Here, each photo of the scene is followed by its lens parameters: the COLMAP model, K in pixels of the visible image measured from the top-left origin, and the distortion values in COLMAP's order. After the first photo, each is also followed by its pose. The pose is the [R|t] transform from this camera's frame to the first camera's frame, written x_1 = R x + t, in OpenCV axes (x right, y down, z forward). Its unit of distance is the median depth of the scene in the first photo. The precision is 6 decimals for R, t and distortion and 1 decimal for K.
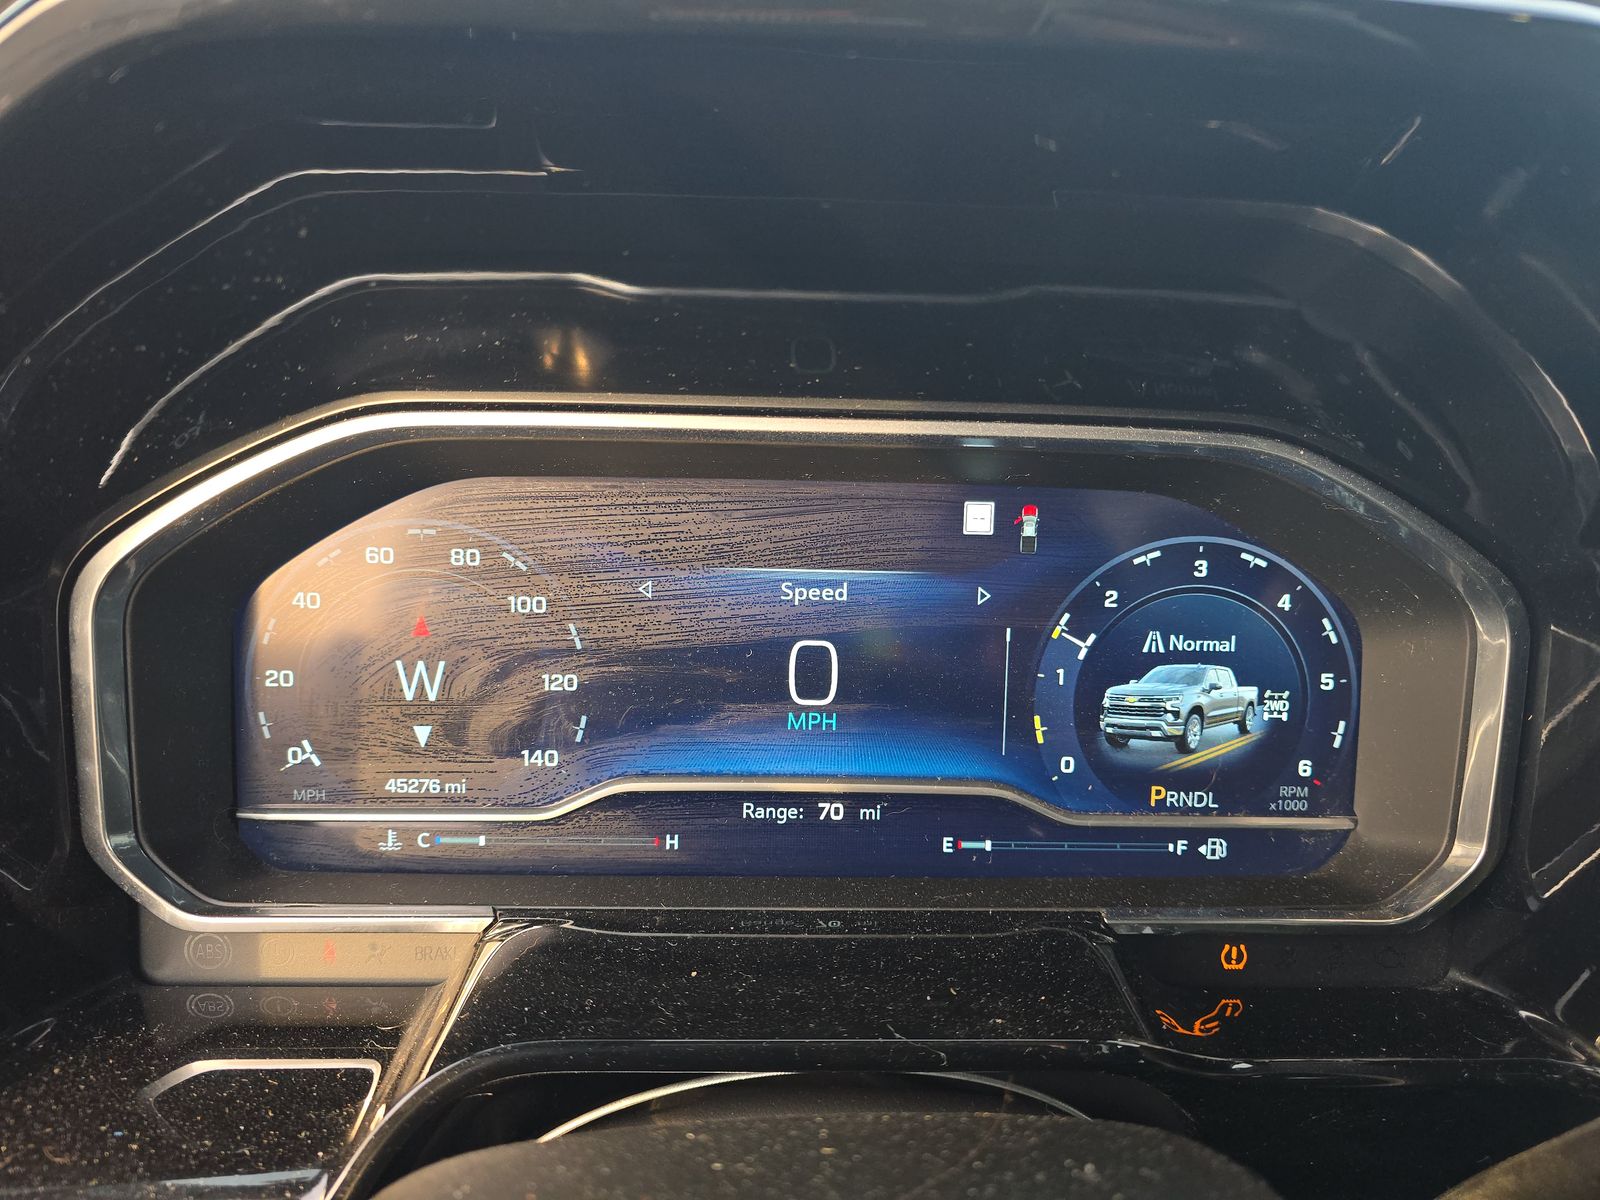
lens RADIAL K [[1077.6, 0, 801.7], [0, 1077.6, 595.7], [0, 0, 1]] dist [0.069451, -0.052059]
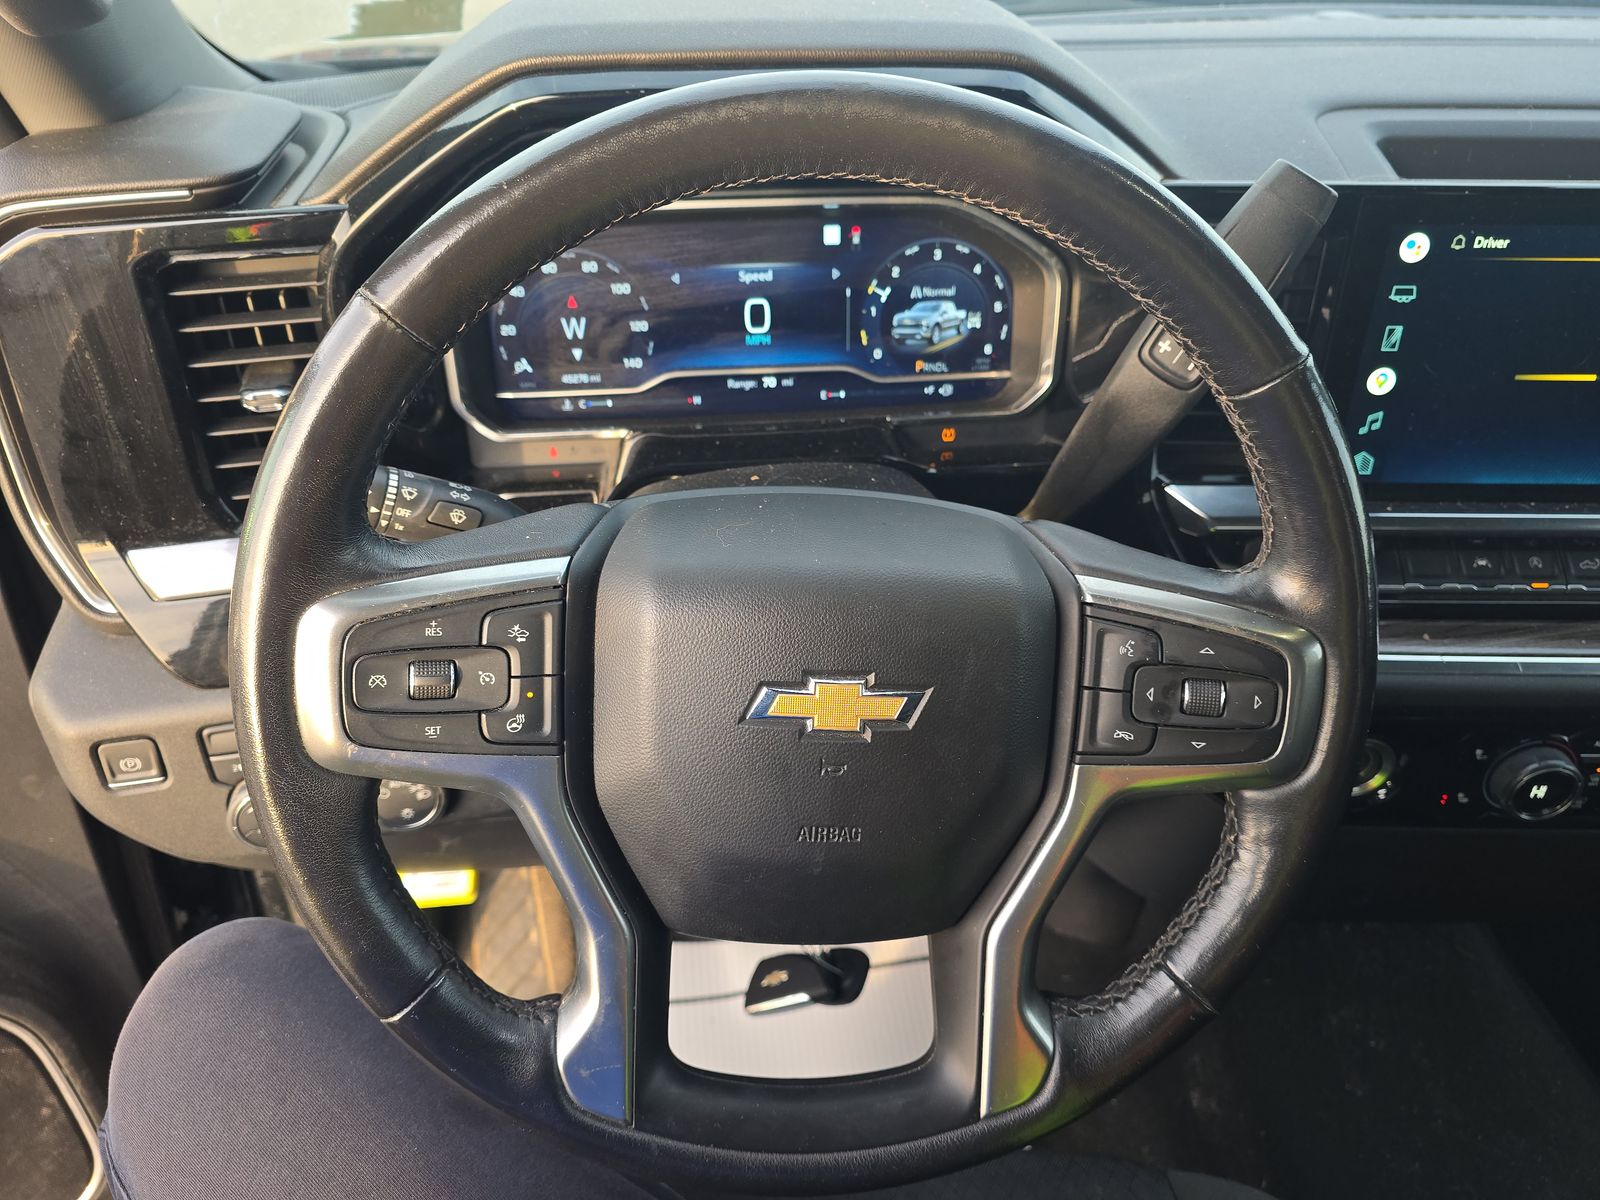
lens RADIAL K [[1077.6, 0, 801.7], [0, 1077.6, 595.7], [0, 0, 1]] dist [0.069451, -0.052059]
pose [[0.997447, -0.060773, 0.037504, -0.015162], [0.045778, 0.947196, 0.317370, -0.078686], [-0.054812, -0.314843, 0.947560, -1.191041]]
